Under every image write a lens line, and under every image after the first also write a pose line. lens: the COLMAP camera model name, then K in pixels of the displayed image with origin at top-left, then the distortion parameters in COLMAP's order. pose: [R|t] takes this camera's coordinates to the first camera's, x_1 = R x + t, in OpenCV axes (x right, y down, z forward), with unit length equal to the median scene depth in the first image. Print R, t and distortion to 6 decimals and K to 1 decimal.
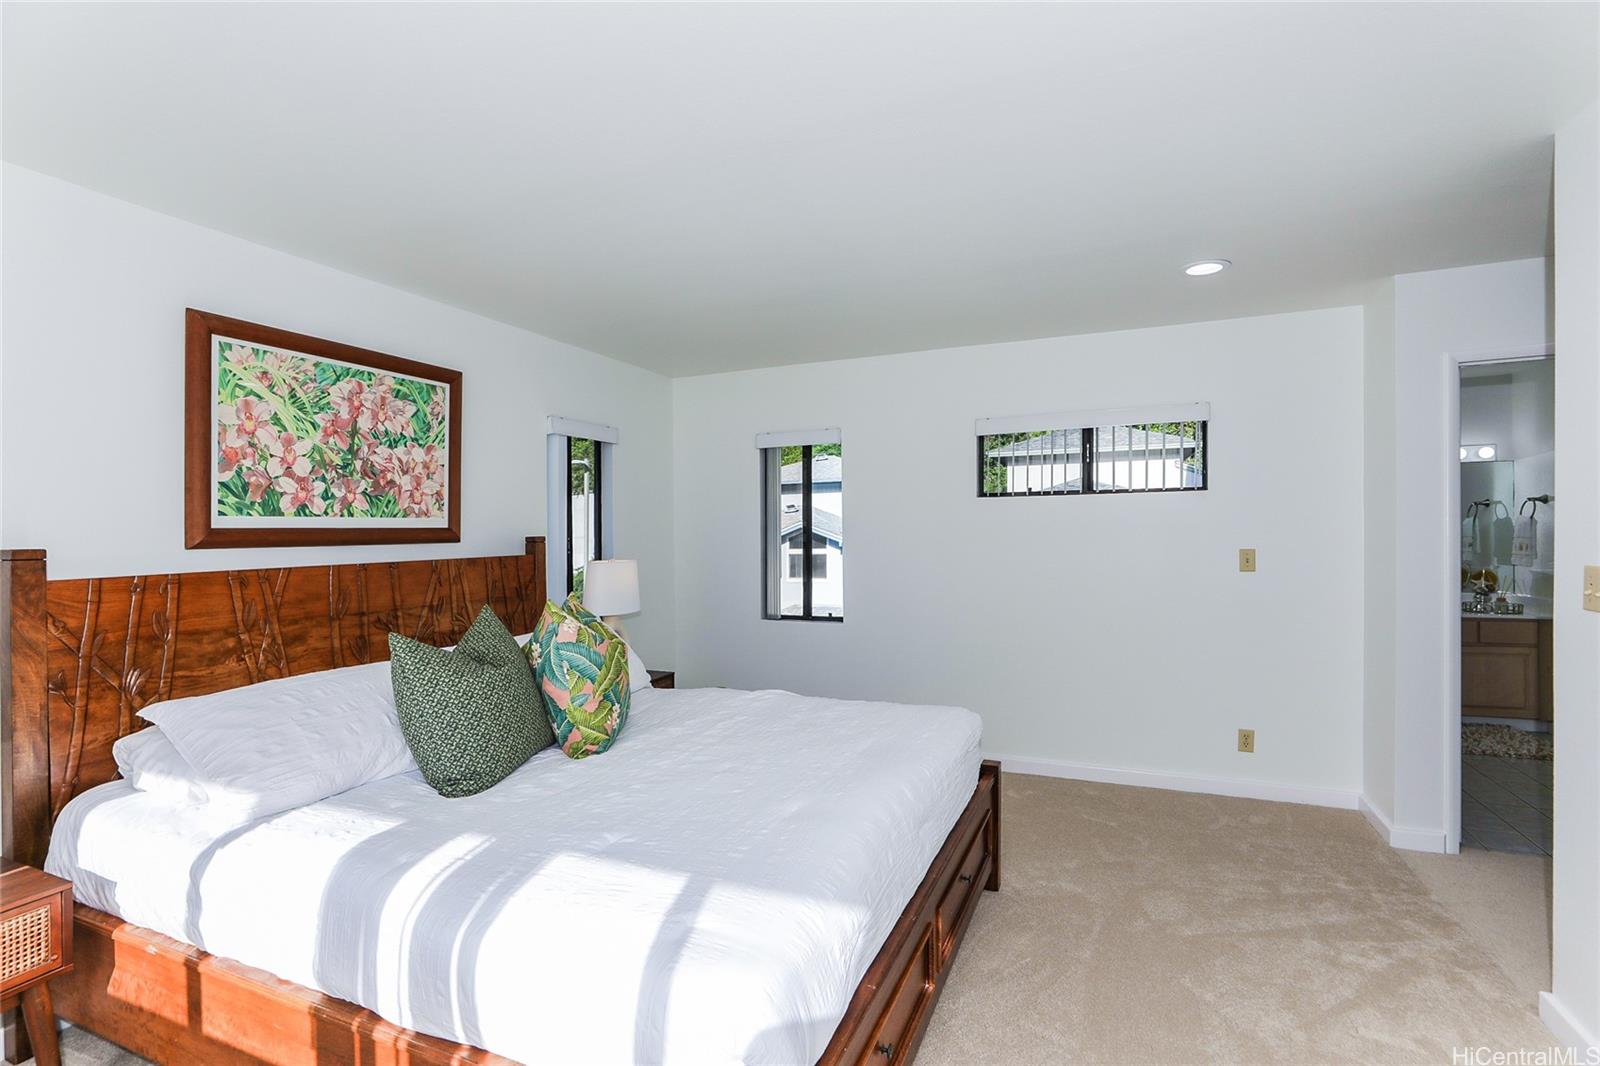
lens RADIAL K [[730.1, 0, 807.5], [0, 730.1, 531.7], [0, 0, 1]] dist [-0.001201, -0.000089]
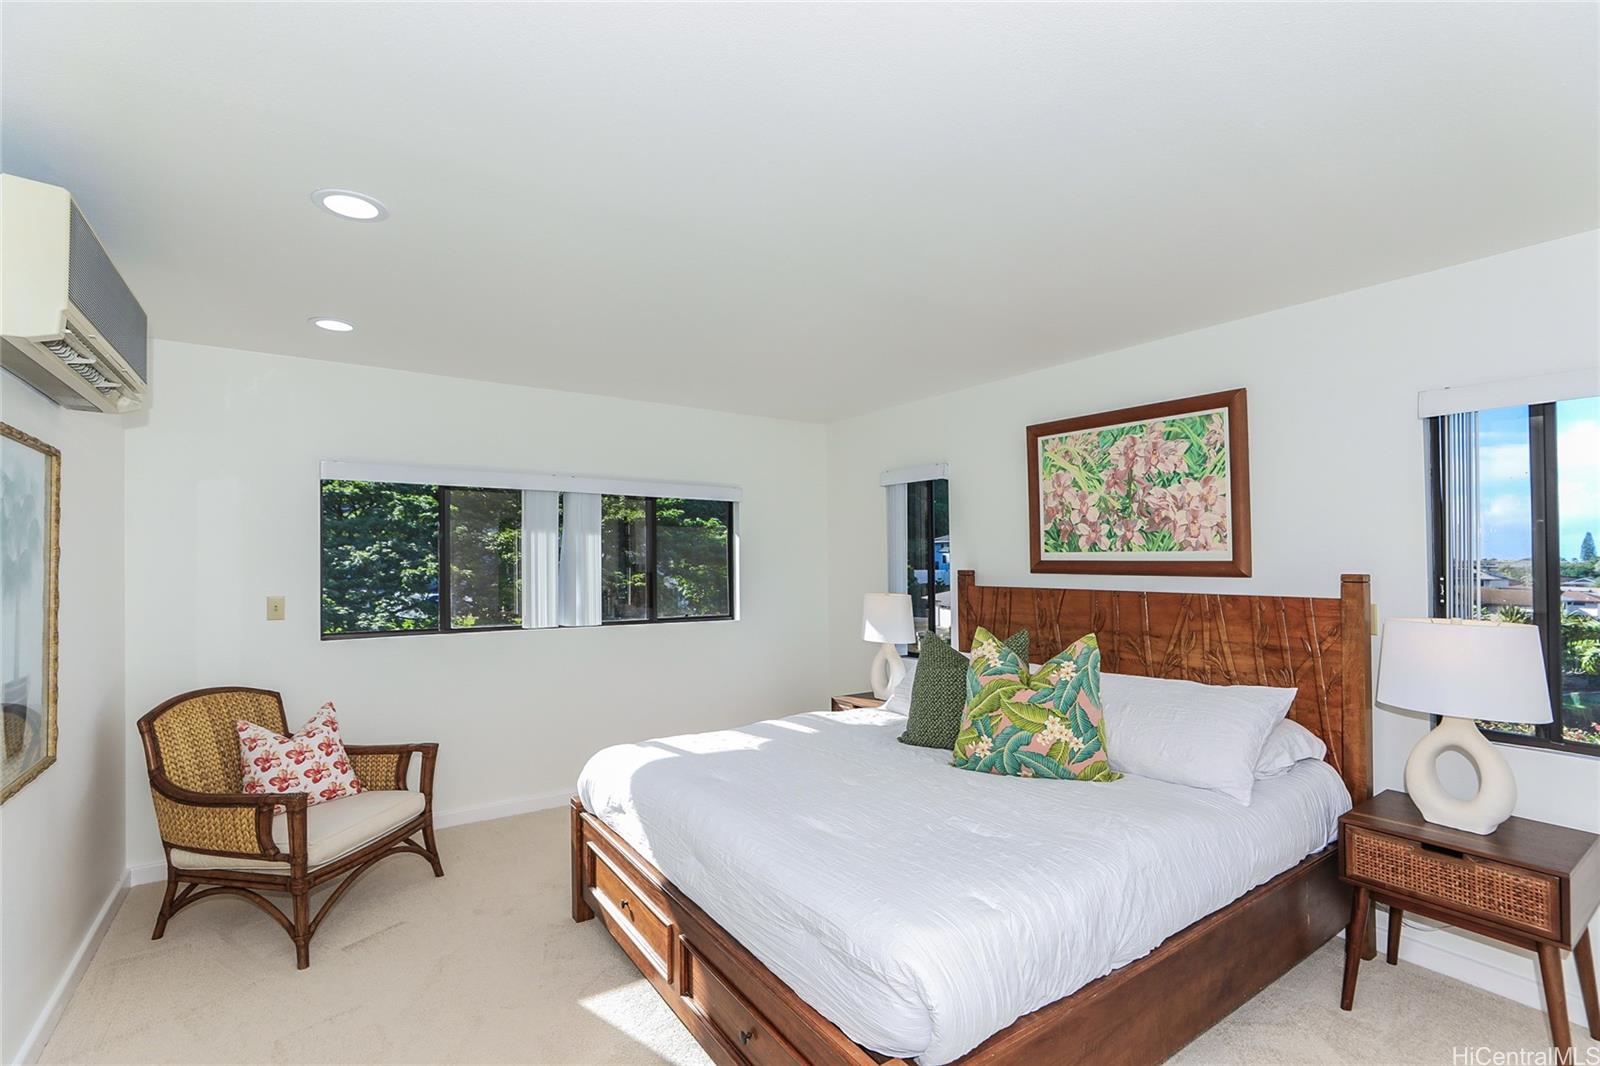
lens RADIAL K [[730.1, 0, 804.4], [0, 730.1, 545.1], [0, 0, 1]] dist [-0.001201, -0.000089]
pose [[-0.512401, -0.001188, -0.858745, 0.690192], [0.006191, 0.999968, -0.005078, -0.028740], [0.858724, -0.007919, -0.512377, 1.189778]]
